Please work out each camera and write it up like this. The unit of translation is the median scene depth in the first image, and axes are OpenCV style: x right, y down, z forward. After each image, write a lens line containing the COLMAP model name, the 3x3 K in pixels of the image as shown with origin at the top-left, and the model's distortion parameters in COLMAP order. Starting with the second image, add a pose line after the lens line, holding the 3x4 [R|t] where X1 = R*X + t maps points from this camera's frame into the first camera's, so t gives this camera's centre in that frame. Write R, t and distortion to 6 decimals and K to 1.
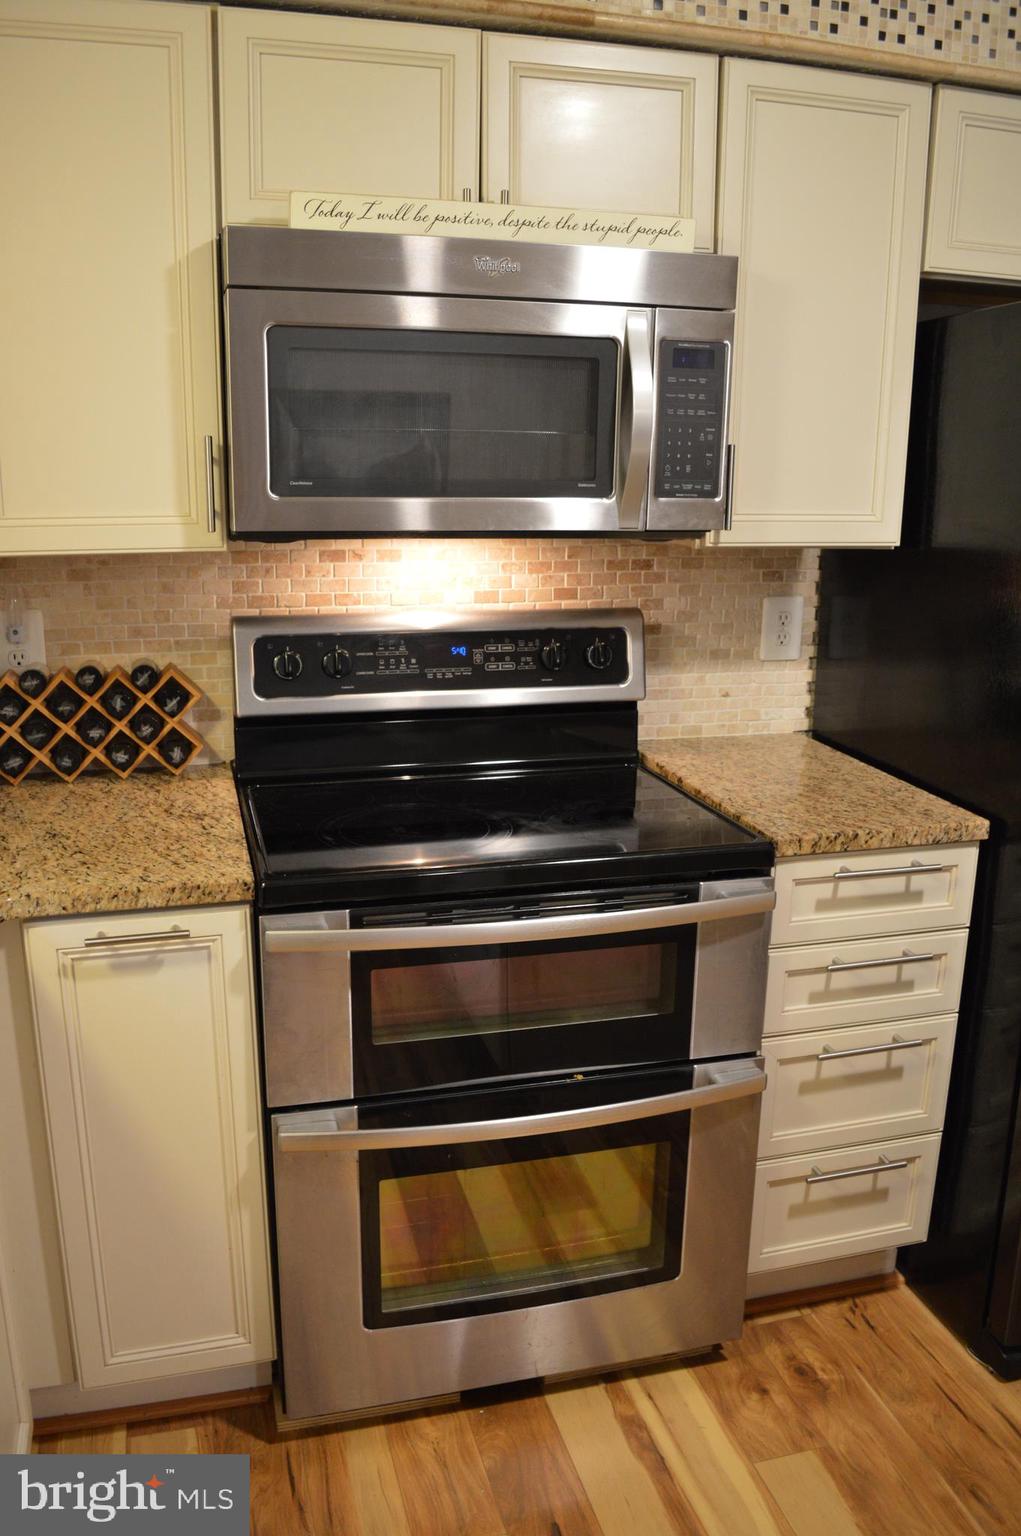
lens RADIAL K [[1221.0, 0, 502.5], [0, 1221.0, 770.1], [0, 0, 1]] dist [-0.089083, 0.020438]
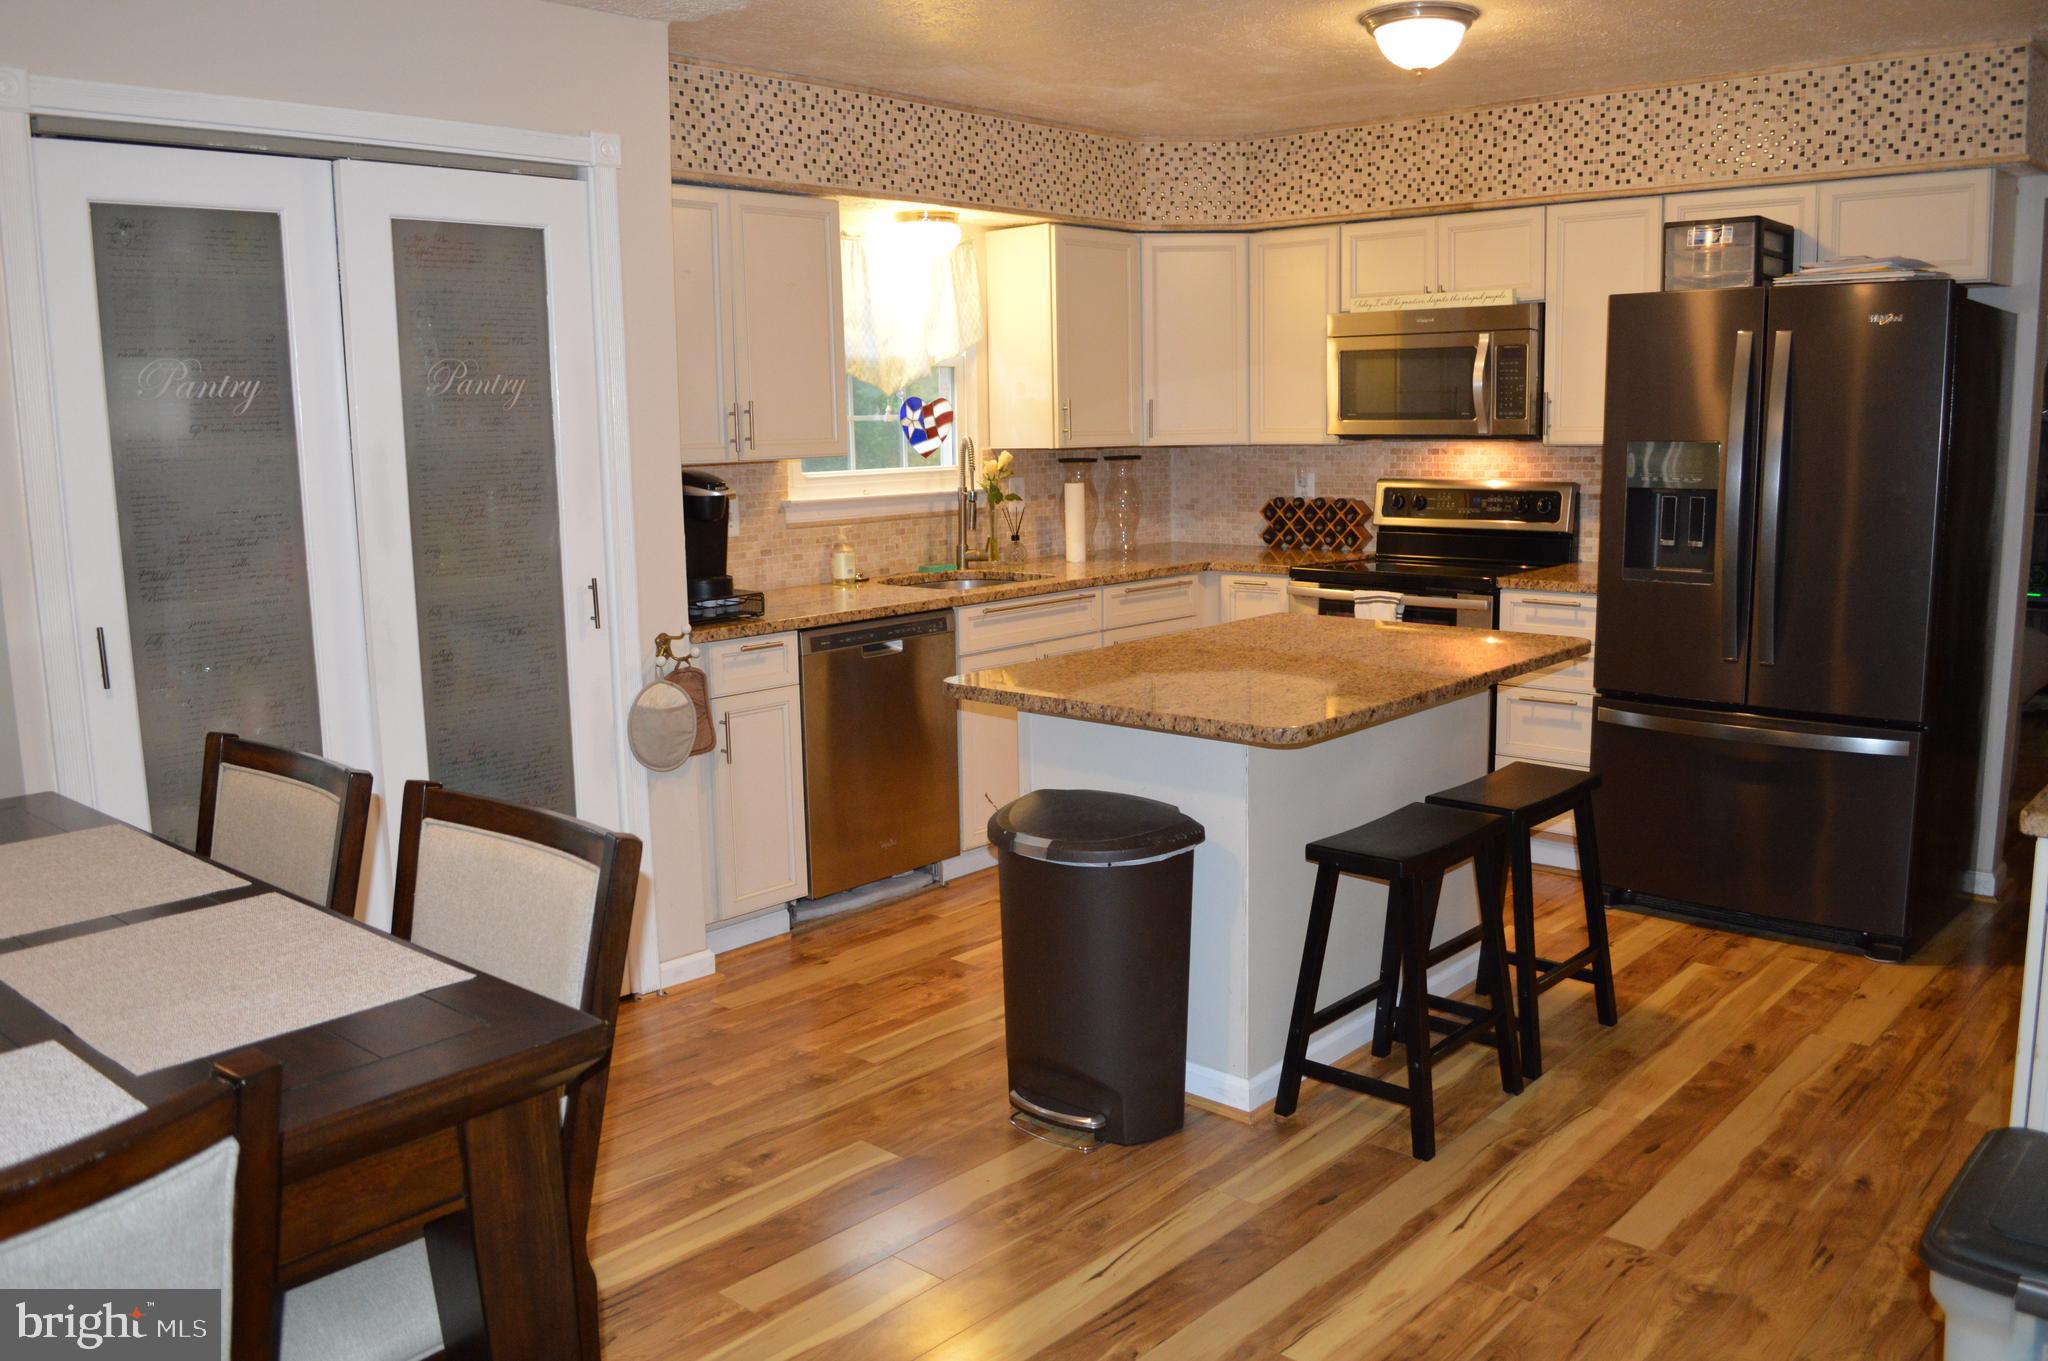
lens RADIAL K [[1634.0, 0, 1025.1], [0, 1634.0, 677.6], [0, 0, 1]] dist [-0.085507, 0.013460]
pose [[0.535703, 0.112813, -0.836836, 1.921490], [-0.184133, 0.982793, 0.014616, 0.297935], [0.824086, 0.146259, 0.547258, -1.046978]]
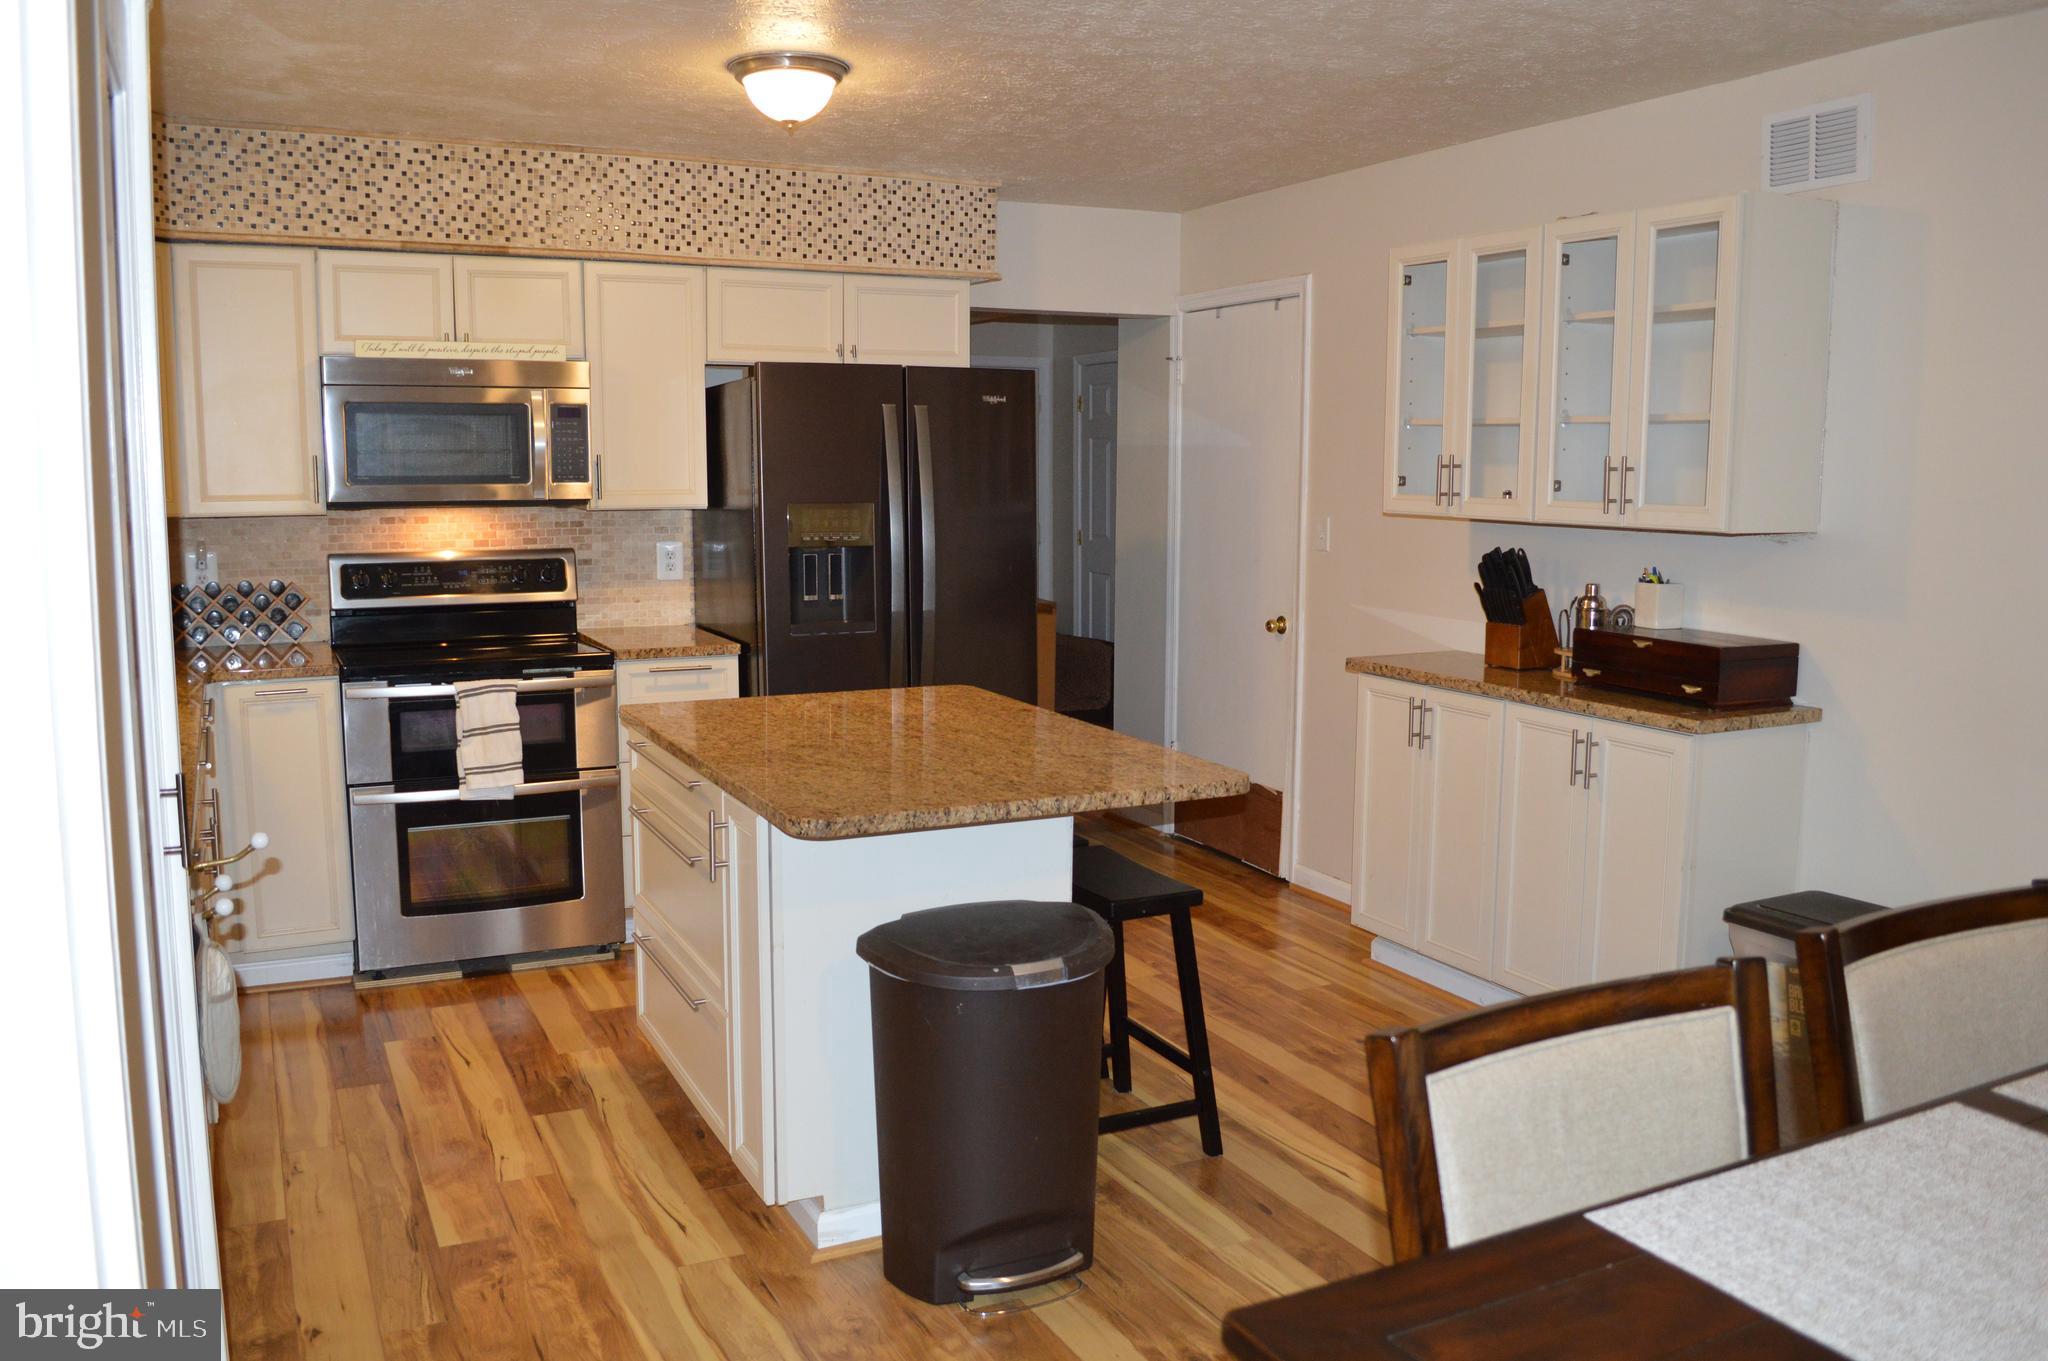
lens RADIAL K [[1628.0, 0, 1024.0], [0, 1628.0, 680.5], [0, 0, 1]] dist [-0.089083, 0.020438]
pose [[0.981564, -0.034997, 0.187900, 0.341781], [0.056679, 0.992171, -0.111286, 0.389287], [-0.182534, 0.119884, 0.975863, -1.504071]]
